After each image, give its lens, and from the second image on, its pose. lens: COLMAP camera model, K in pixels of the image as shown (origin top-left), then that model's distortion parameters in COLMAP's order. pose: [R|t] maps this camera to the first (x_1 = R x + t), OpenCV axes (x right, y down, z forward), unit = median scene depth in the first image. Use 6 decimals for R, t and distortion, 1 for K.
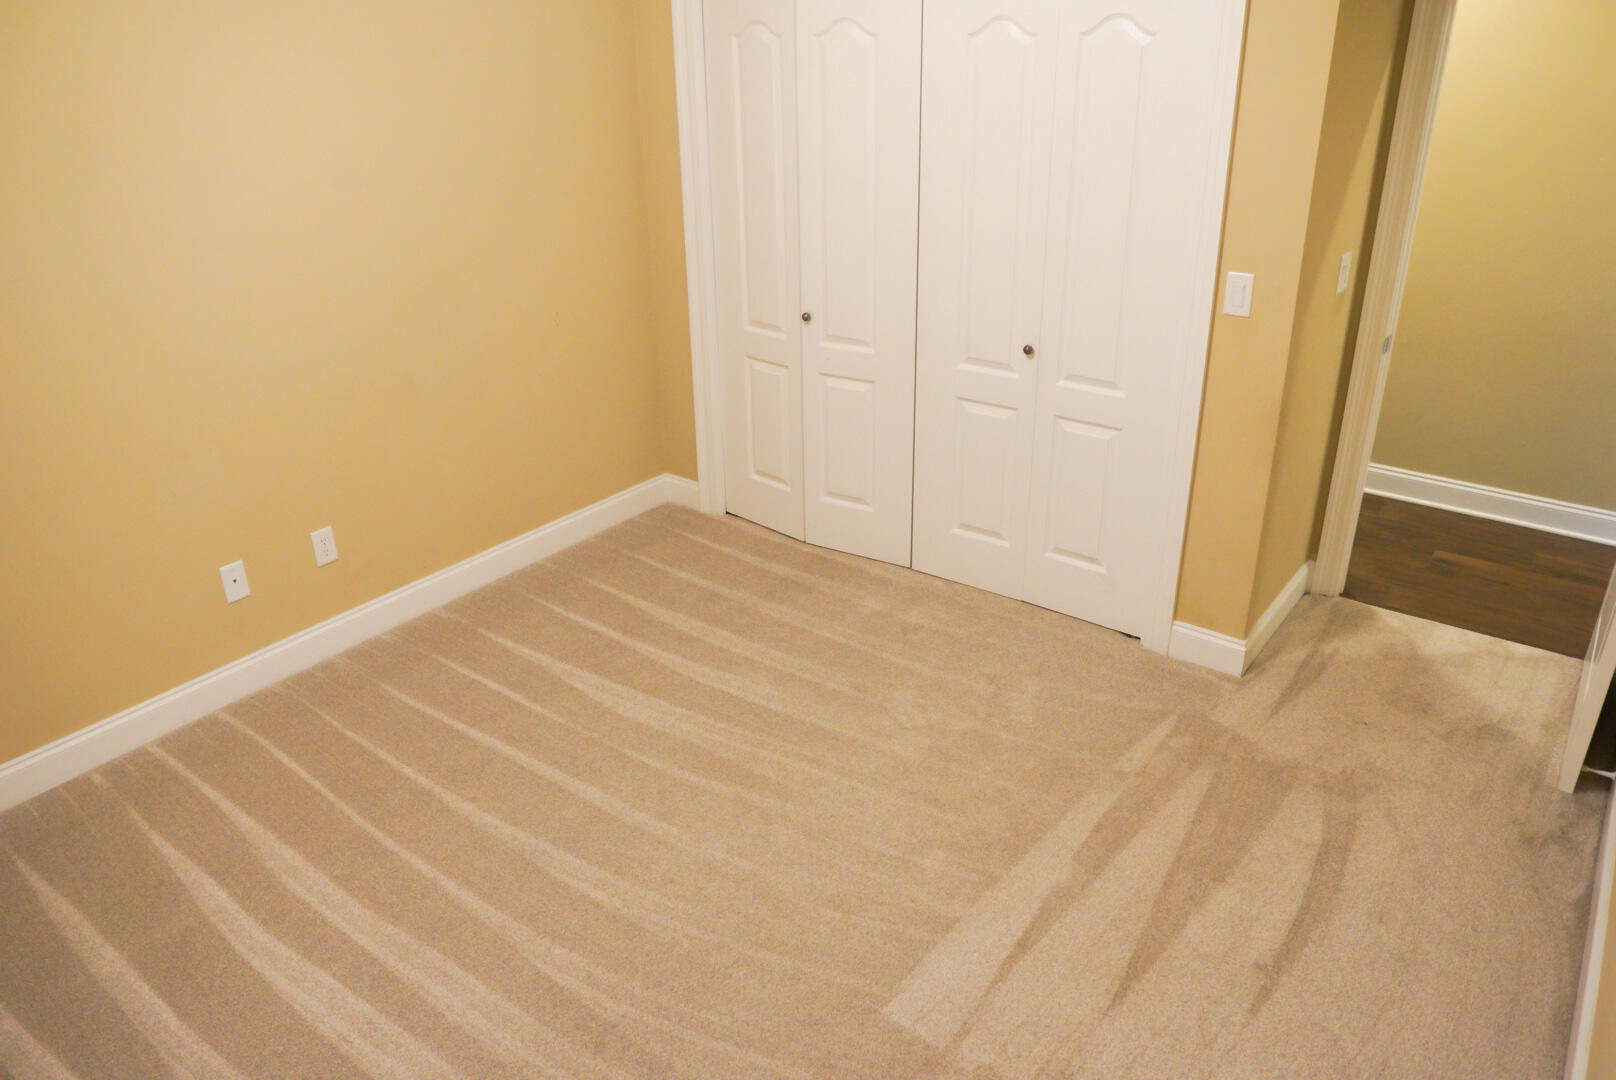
lens RADIAL K [[1137.3, 0, 799.8], [0, 1137.3, 538.3], [0, 0, 1]] dist [-0.108152, 0.082321]
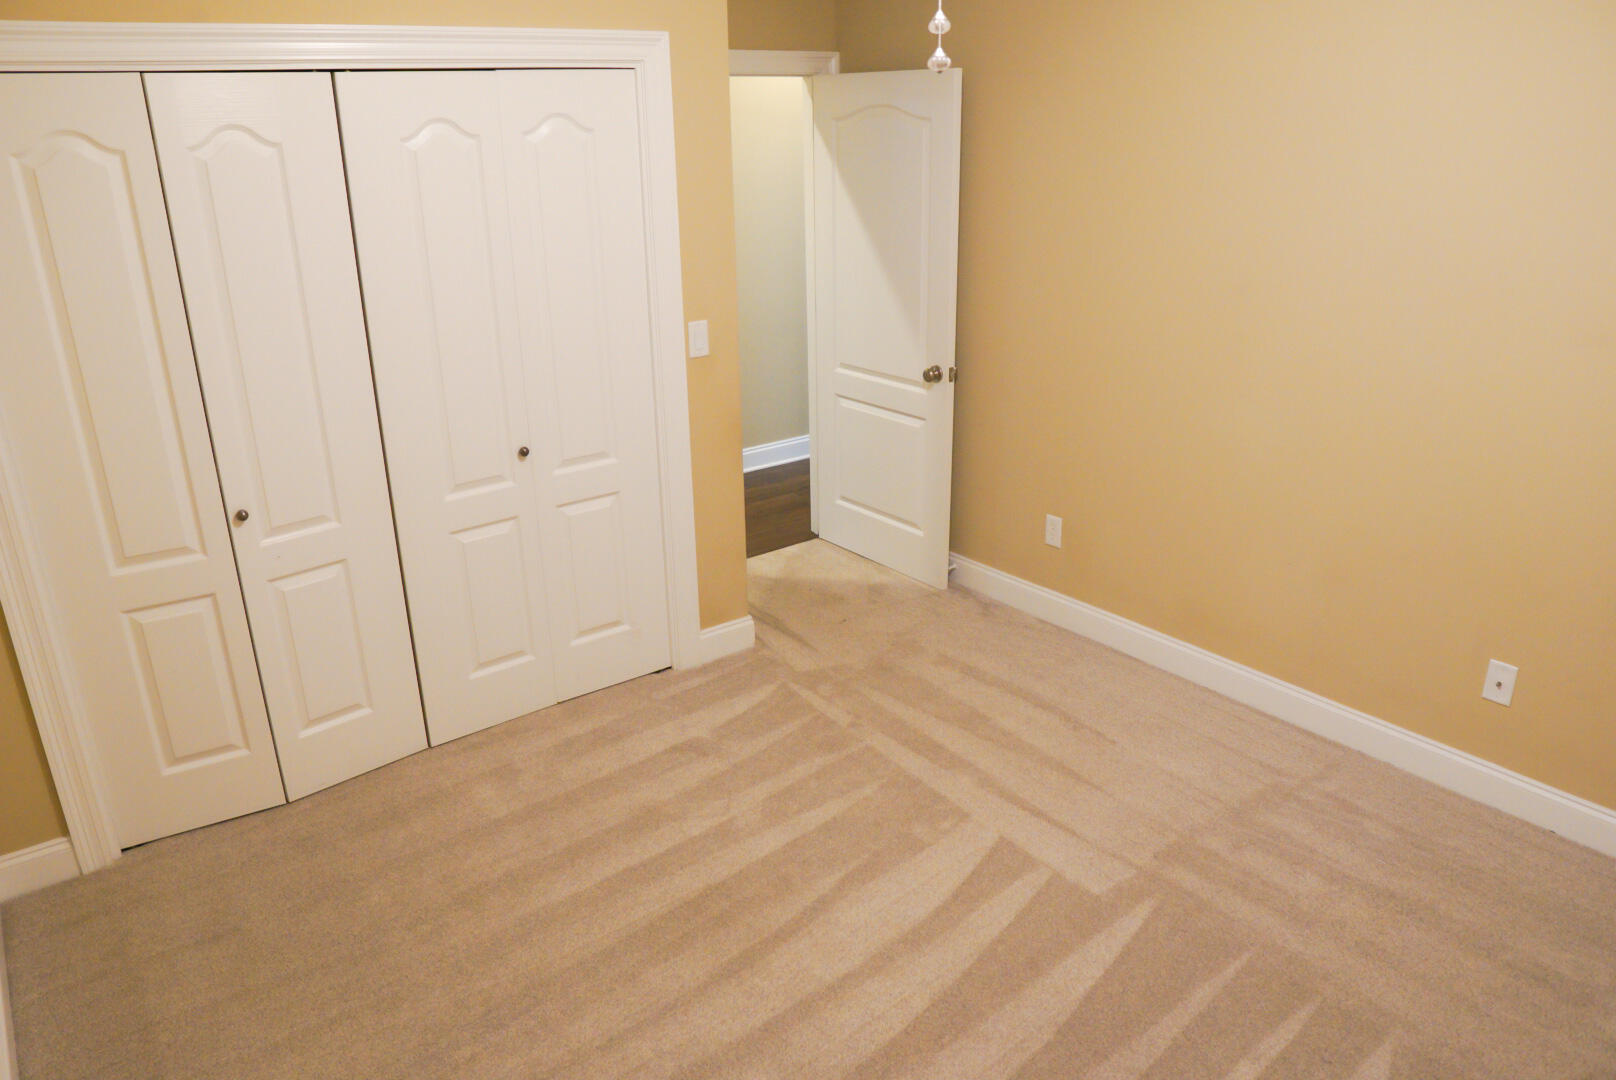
lens RADIAL K [[1129.9, 0, 805.9], [0, 1129.9, 544.0], [0, 0, 1]] dist [-0.110774, 0.082881]
pose [[0.268912, -0.334230, 0.903314, -0.630611], [0.421282, 0.884206, 0.201747, -0.188196], [-0.866145, 0.326298, 0.378579, 0.446451]]
